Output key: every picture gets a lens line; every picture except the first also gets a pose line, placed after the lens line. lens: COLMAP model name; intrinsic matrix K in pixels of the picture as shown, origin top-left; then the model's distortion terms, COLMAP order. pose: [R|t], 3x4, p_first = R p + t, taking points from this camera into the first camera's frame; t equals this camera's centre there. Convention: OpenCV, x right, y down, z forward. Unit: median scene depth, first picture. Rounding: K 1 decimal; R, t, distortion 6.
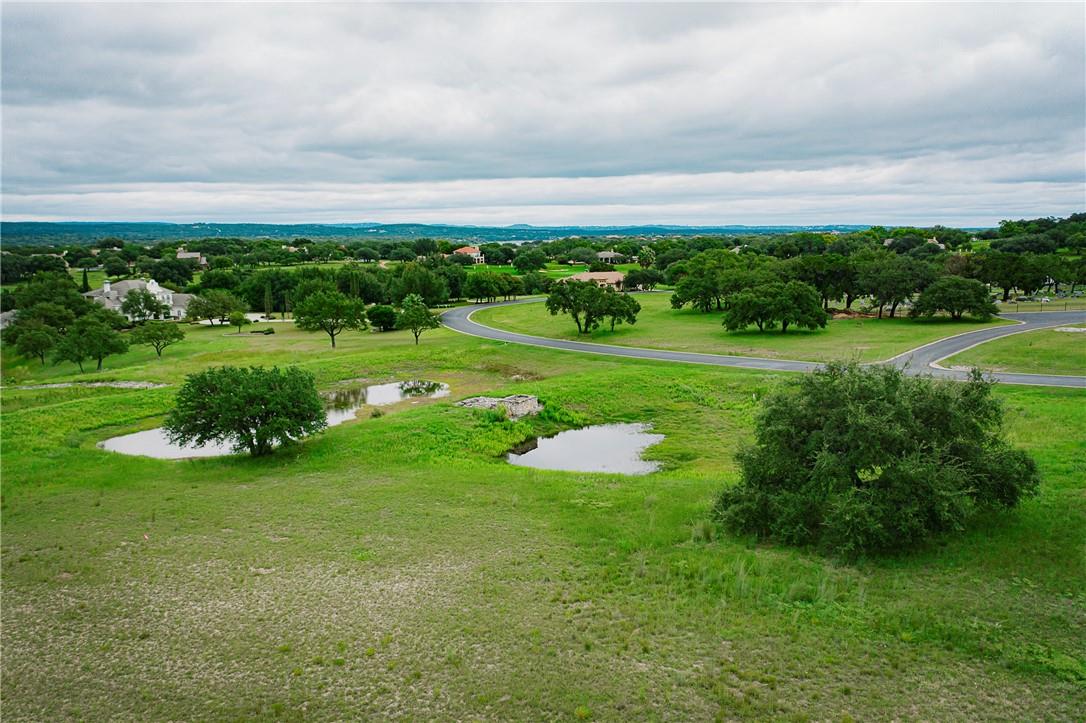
lens RADIAL K [[858.6, 0, 545.2], [0, 858.6, 360.2], [0, 0, 1]] dist [-0.014877, 0.010375]
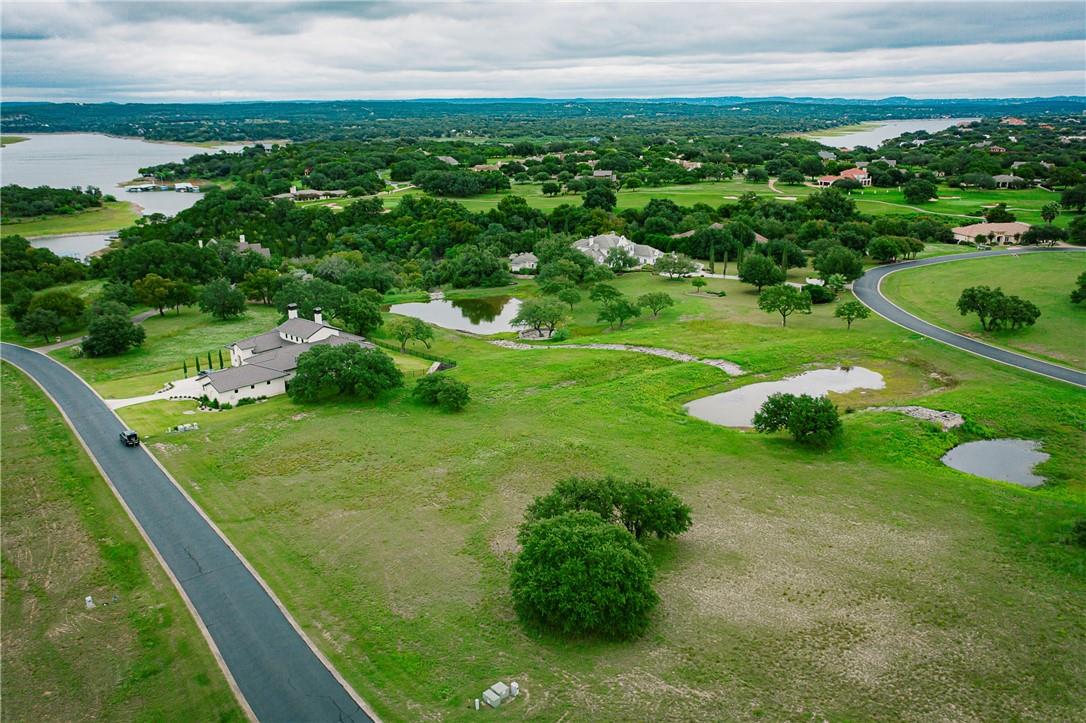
lens RADIAL K [[858.6, 0, 545.2], [0, 858.6, 355.8], [0, 0, 1]] dist [-0.014877, 0.010375]
pose [[0.920011, 0.102780, -0.378174, -0.086002], [-0.050214, 0.987958, 0.146349, -0.171200], [0.388662, -0.115653, 0.914093, -0.482843]]
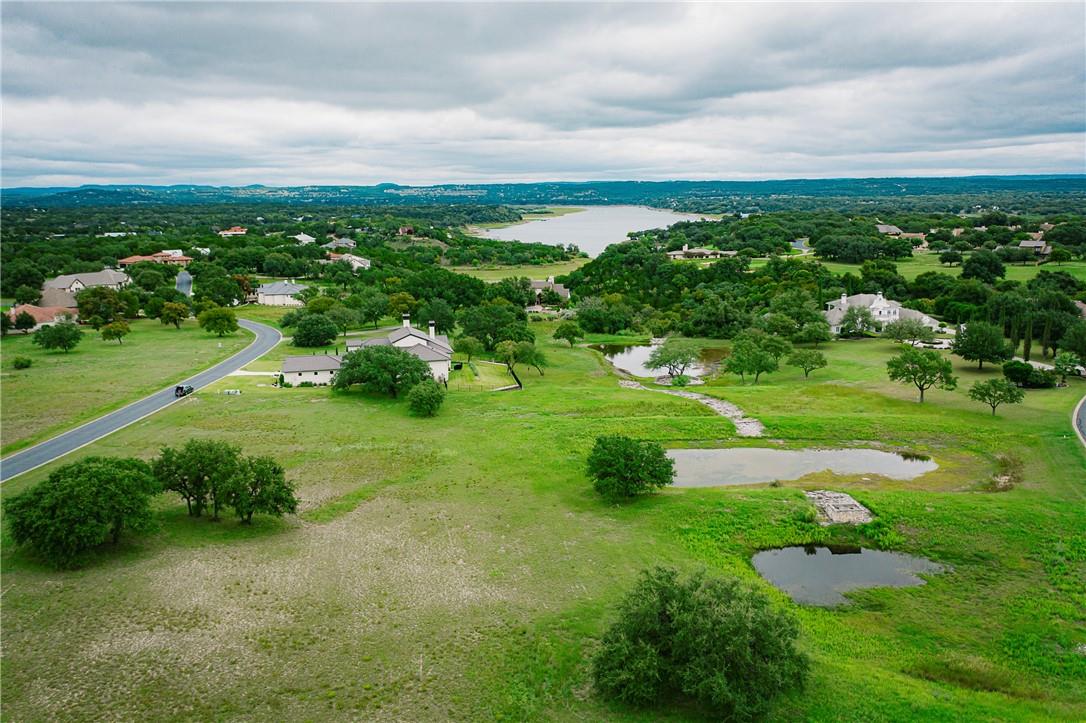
lens RADIAL K [[858.6, 0, 540.6], [0, 858.6, 350.0], [0, 0, 1]] dist [-0.014877, 0.010375]
pose [[0.533975, 0.150742, -0.831954, 0.448585], [-0.115403, 0.987764, 0.104904, -0.157718], [0.837587, 0.039994, 0.544838, 0.006806]]
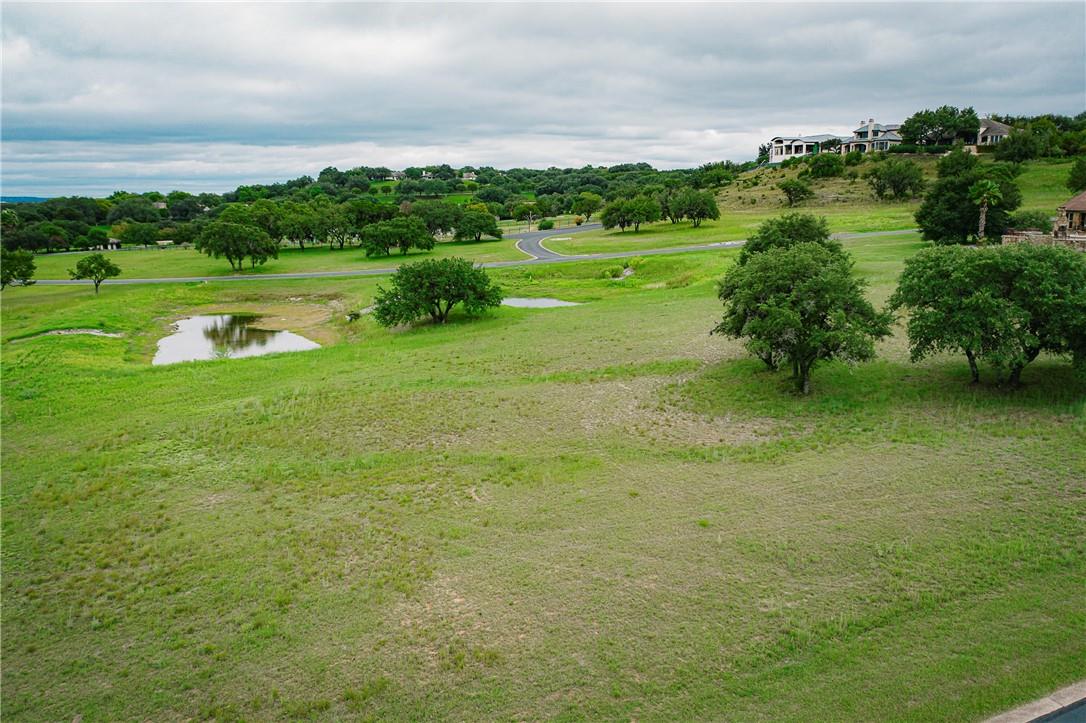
lens RADIAL K [[858.6, 0, 543.4], [0, 858.6, 358.2], [0, 0, 1]] dist [-0.014877, 0.010375]
pose [[0.592490, -0.151541, 0.791196, -0.721150], [0.126674, 0.987455, 0.094270, 0.030035], [-0.795556, 0.044370, 0.604253, 0.019089]]
